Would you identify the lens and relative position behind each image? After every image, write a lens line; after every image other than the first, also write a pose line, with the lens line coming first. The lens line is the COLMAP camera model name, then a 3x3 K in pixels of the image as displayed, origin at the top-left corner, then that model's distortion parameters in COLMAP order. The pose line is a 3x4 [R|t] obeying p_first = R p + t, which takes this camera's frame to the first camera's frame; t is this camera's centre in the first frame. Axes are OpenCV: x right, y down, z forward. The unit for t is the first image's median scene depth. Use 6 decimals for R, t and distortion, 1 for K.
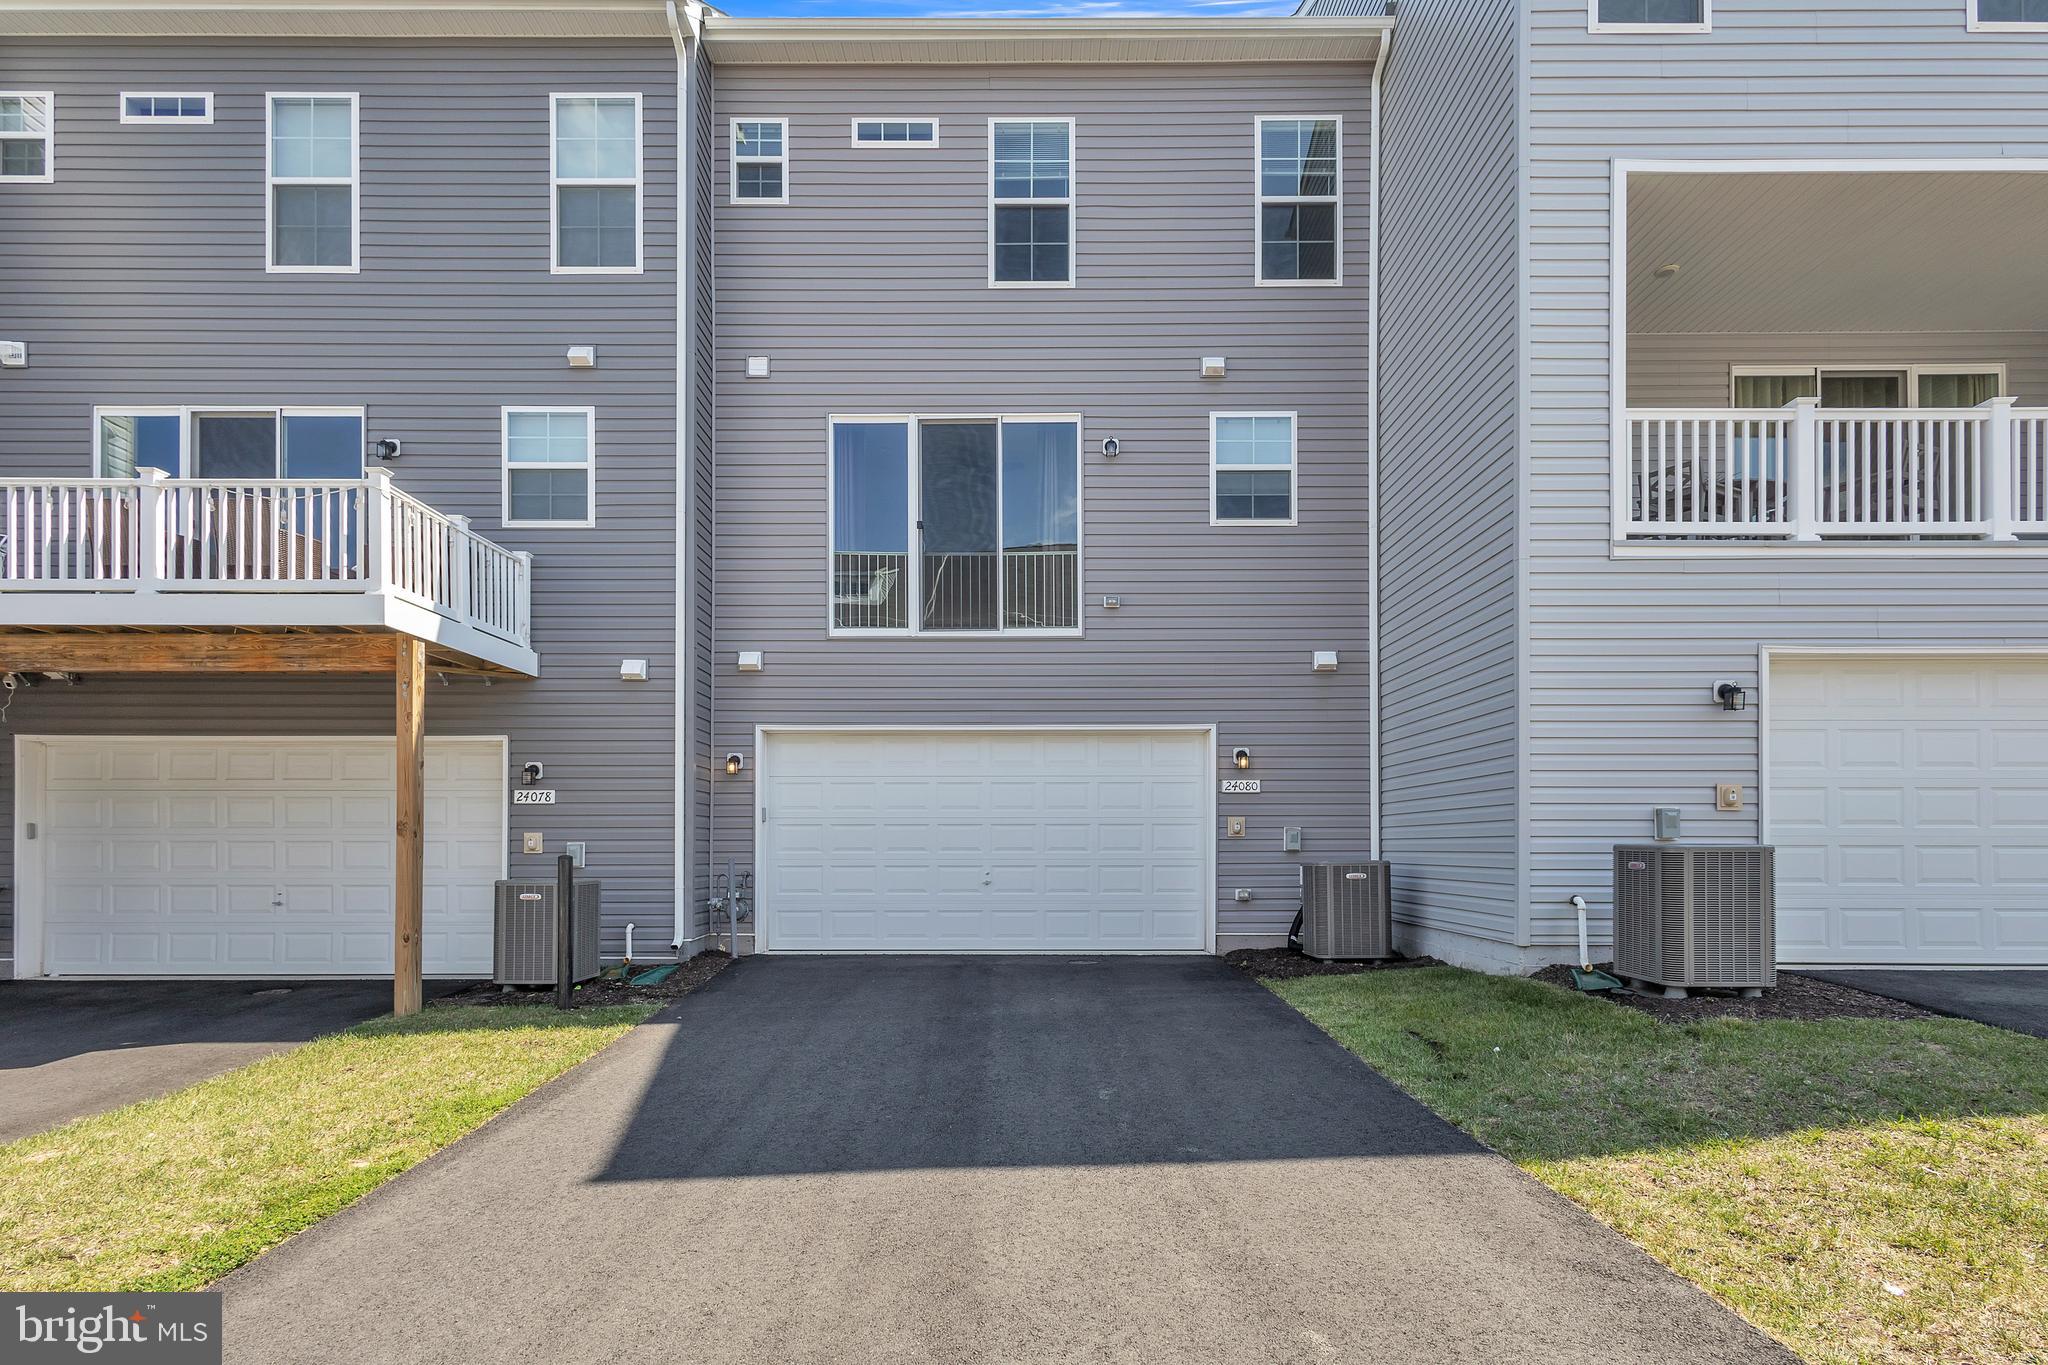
lens RADIAL K [[955.3, 0, 1125.8], [0, 955.3, 777.8], [0, 0, 1]] dist [0.000439, 0.000236]
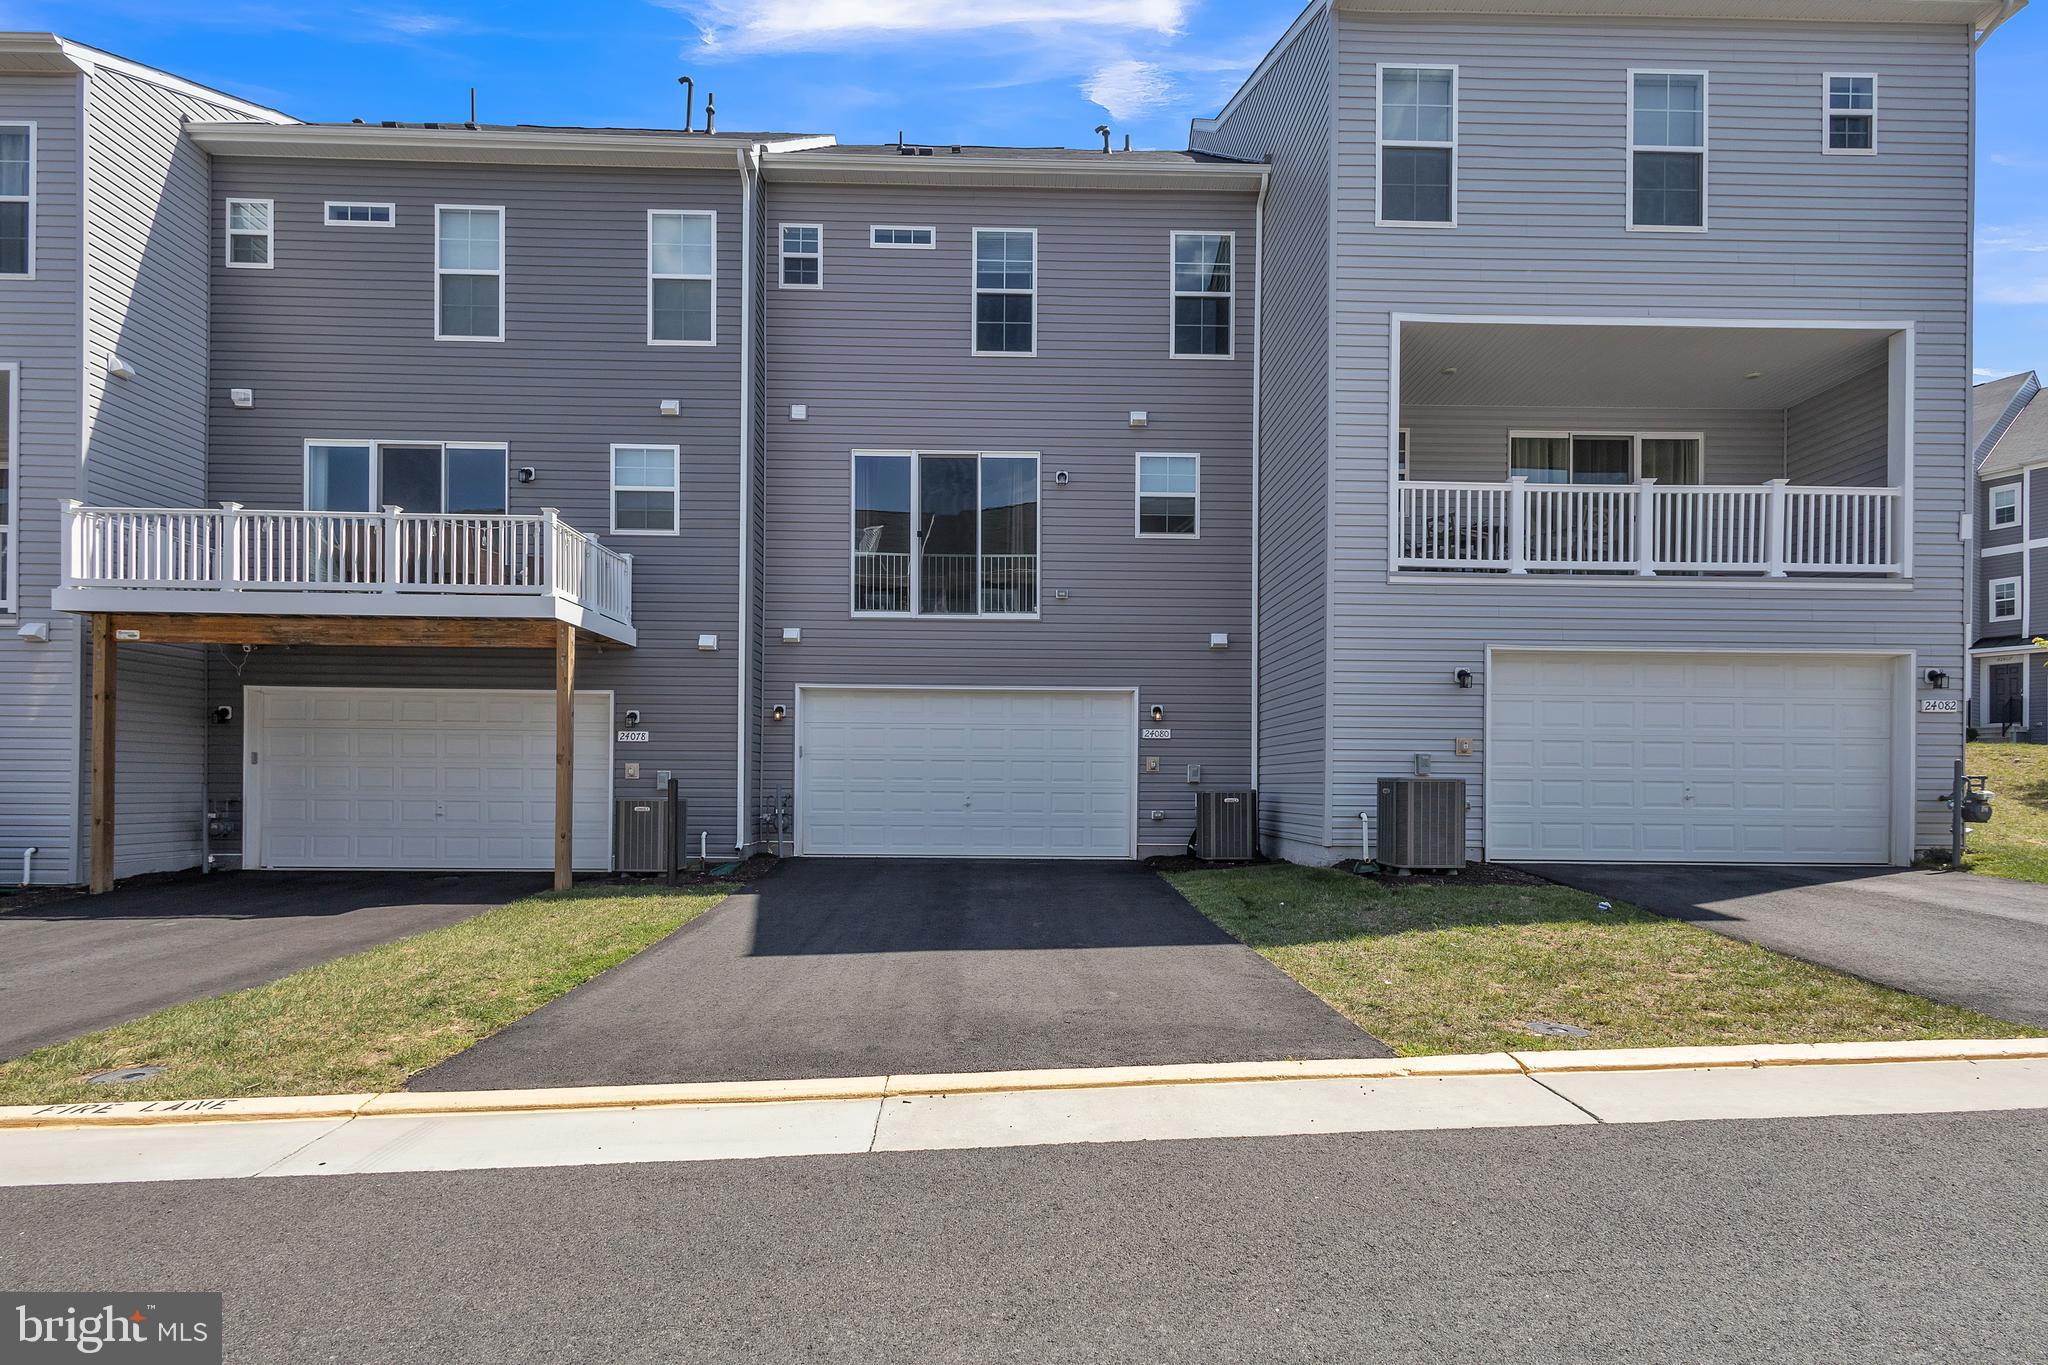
lens RADIAL K [[977.8, 0, 1018.5], [0, 977.8, 711.5], [0, 0, 1]] dist [0.002166, 0.001174]
pose [[0.995394, 0.005958, -0.095680, 0.057934], [-0.006416, 0.999969, -0.004473, -0.014861], [0.095650, 0.005066, 0.995402, -0.370603]]
